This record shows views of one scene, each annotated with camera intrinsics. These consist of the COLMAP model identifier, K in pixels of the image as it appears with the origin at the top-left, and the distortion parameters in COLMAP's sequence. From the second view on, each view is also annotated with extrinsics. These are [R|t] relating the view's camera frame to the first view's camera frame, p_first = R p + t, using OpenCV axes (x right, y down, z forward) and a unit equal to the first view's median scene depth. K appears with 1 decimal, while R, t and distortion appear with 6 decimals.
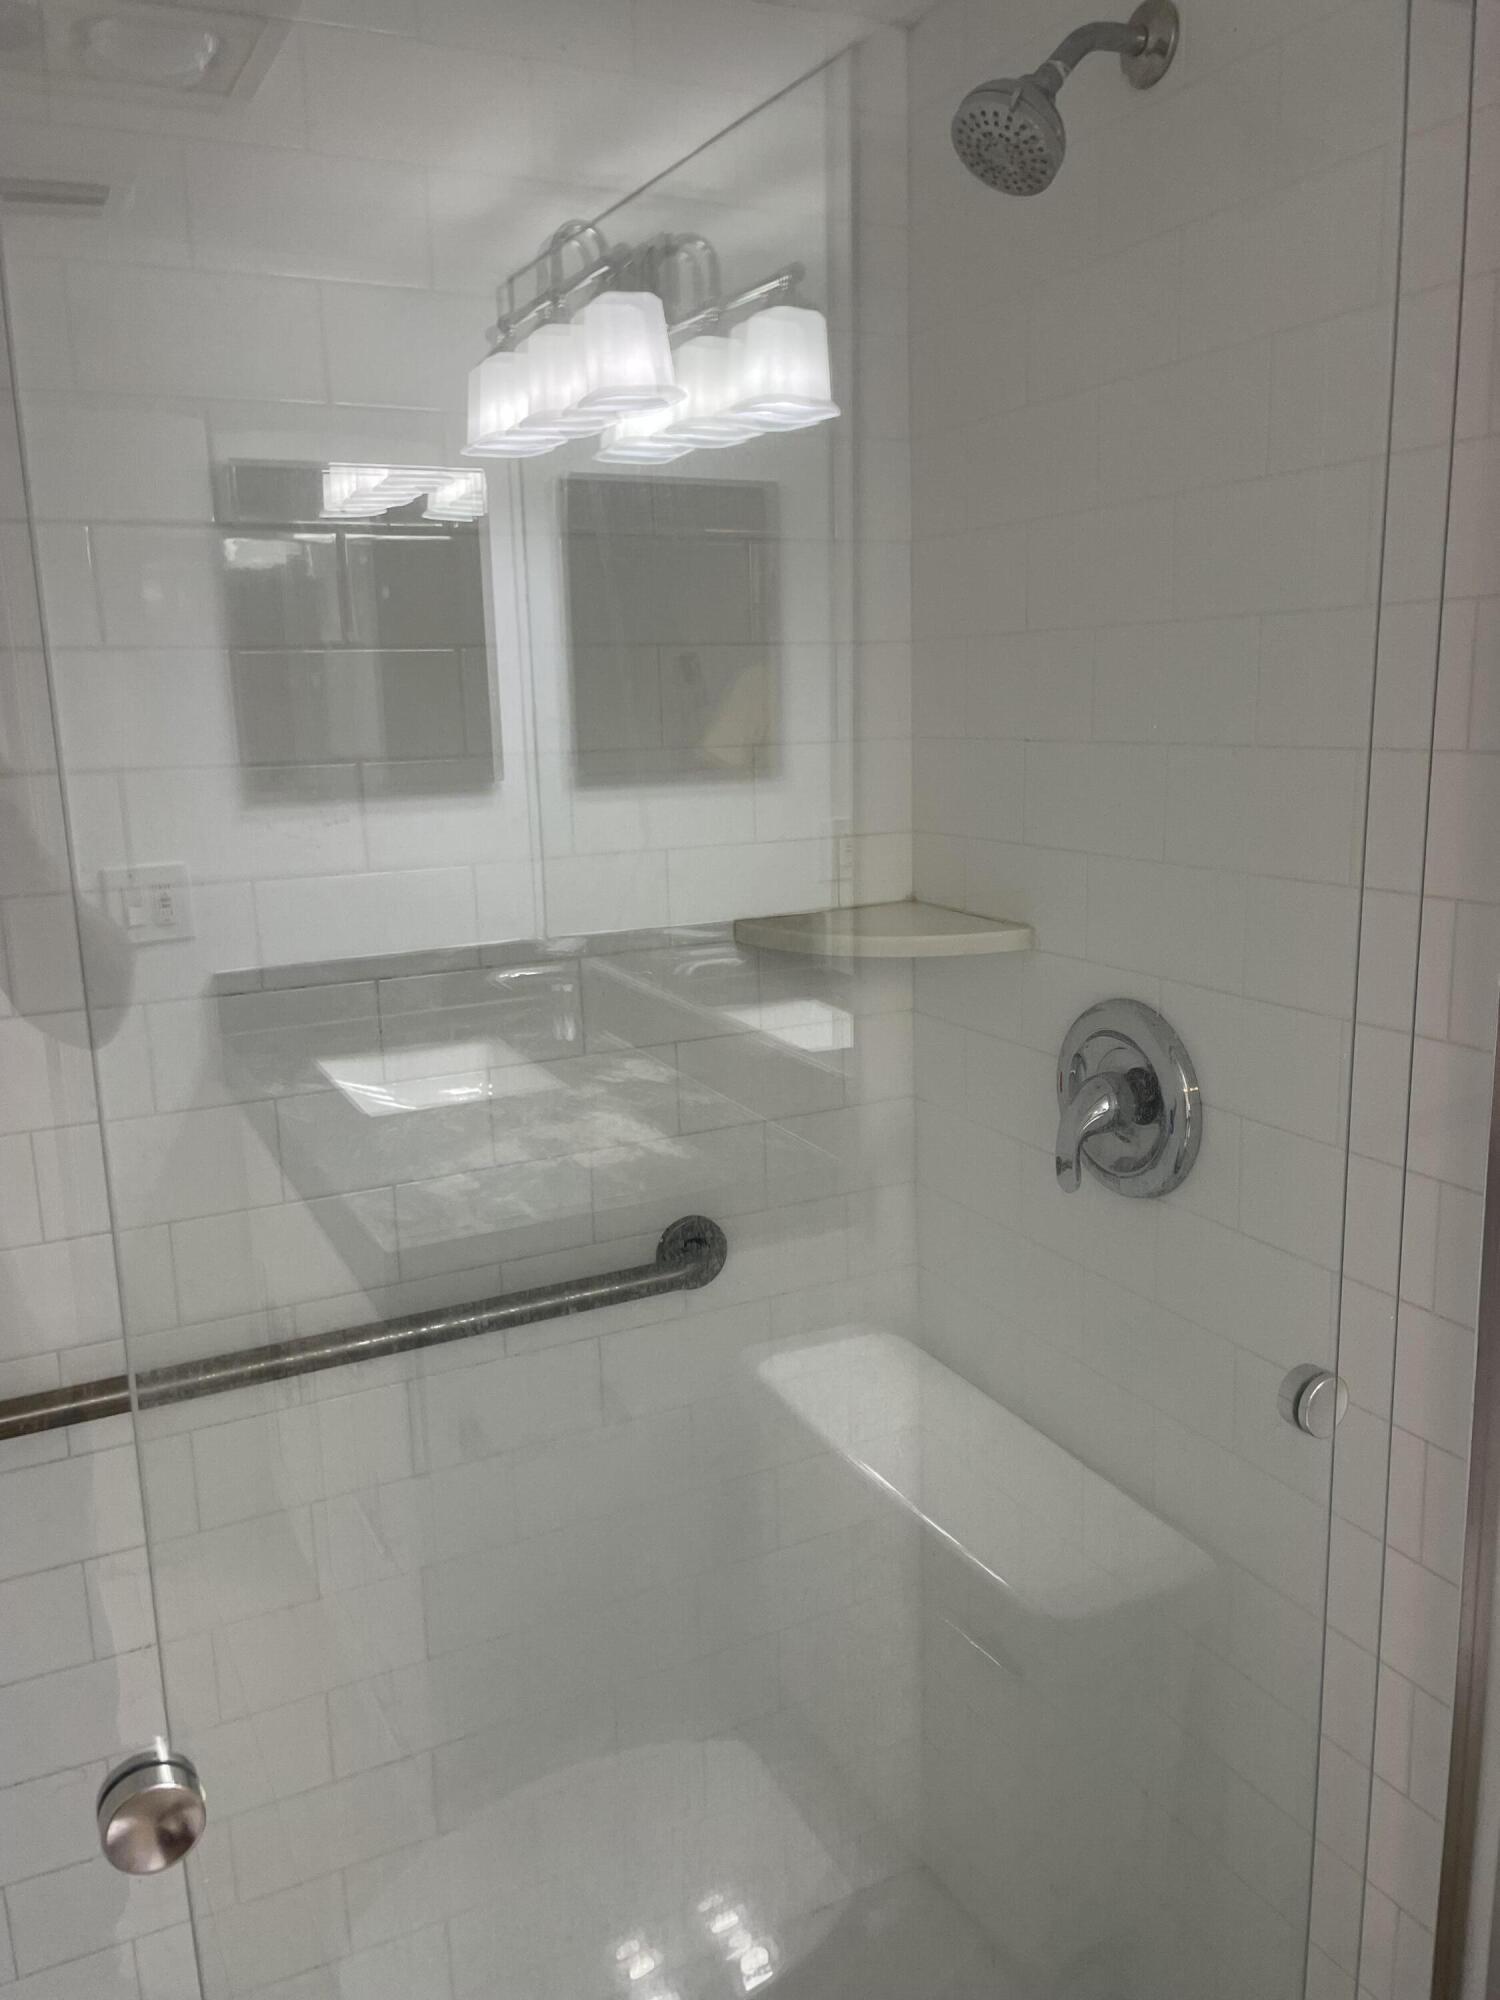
lens RADIAL K [[1543.8, 0, 767.4], [0, 1543.8, 994.7], [0, 0, 1]] dist [0.104493, -0.143725]
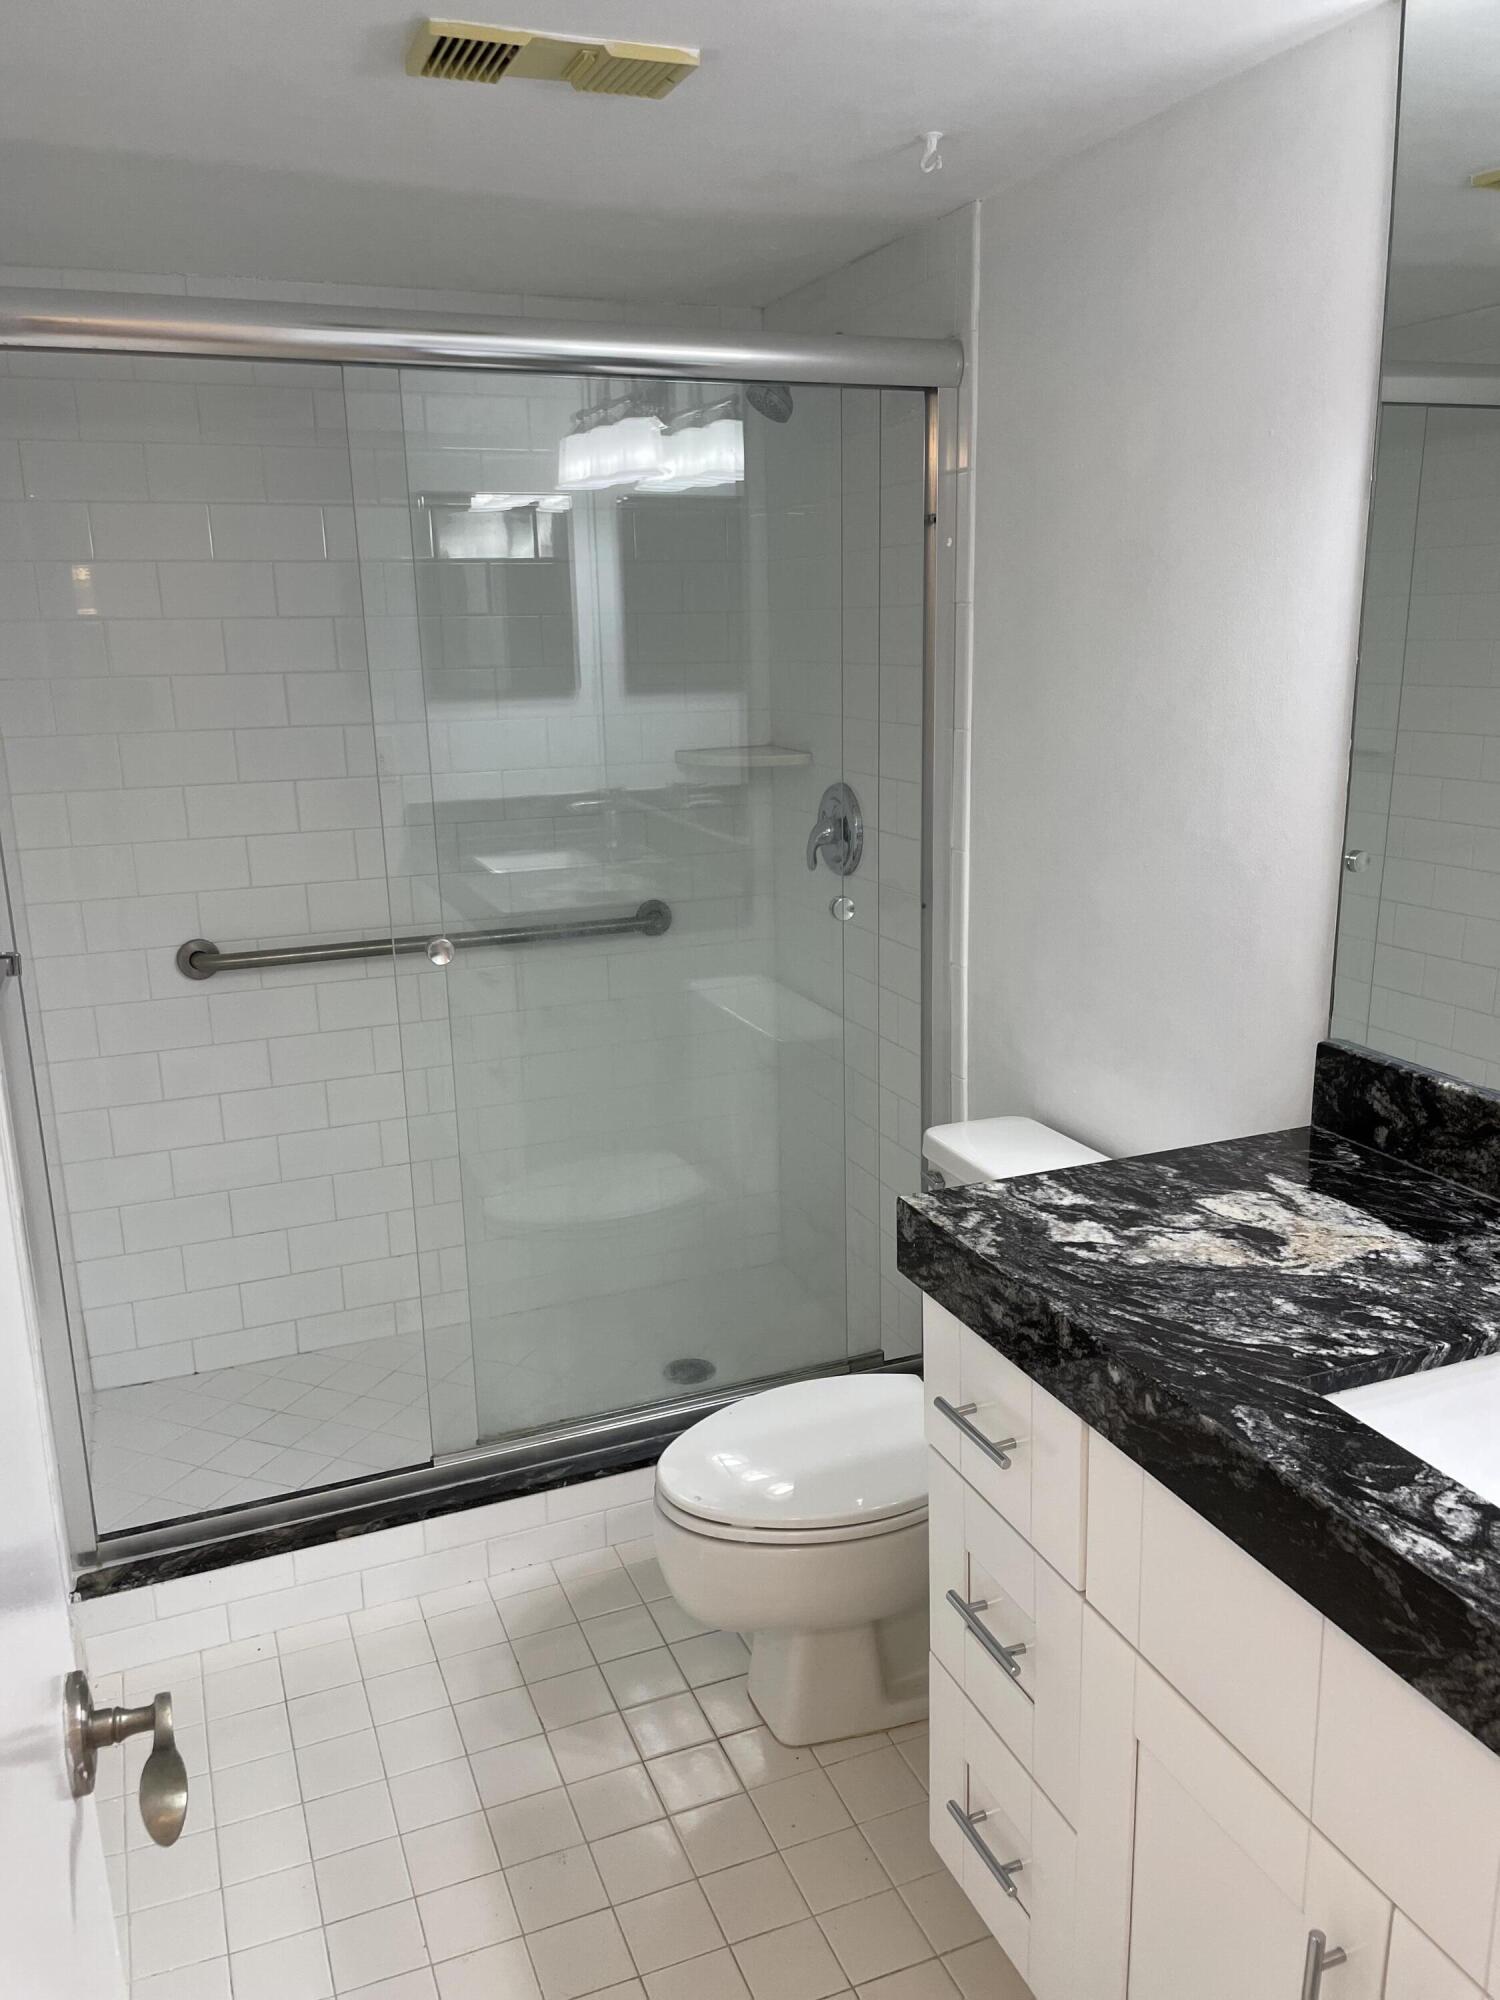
lens RADIAL K [[1543.8, 0, 767.4], [0, 1543.8, 994.7], [0, 0, 1]] dist [0.104493, -0.143725]
pose [[0.996270, 0.027541, -0.081779, 0.211862], [-0.023625, 0.998545, 0.048480, 0.130823], [0.082995, -0.046367, 0.995471, -0.786080]]
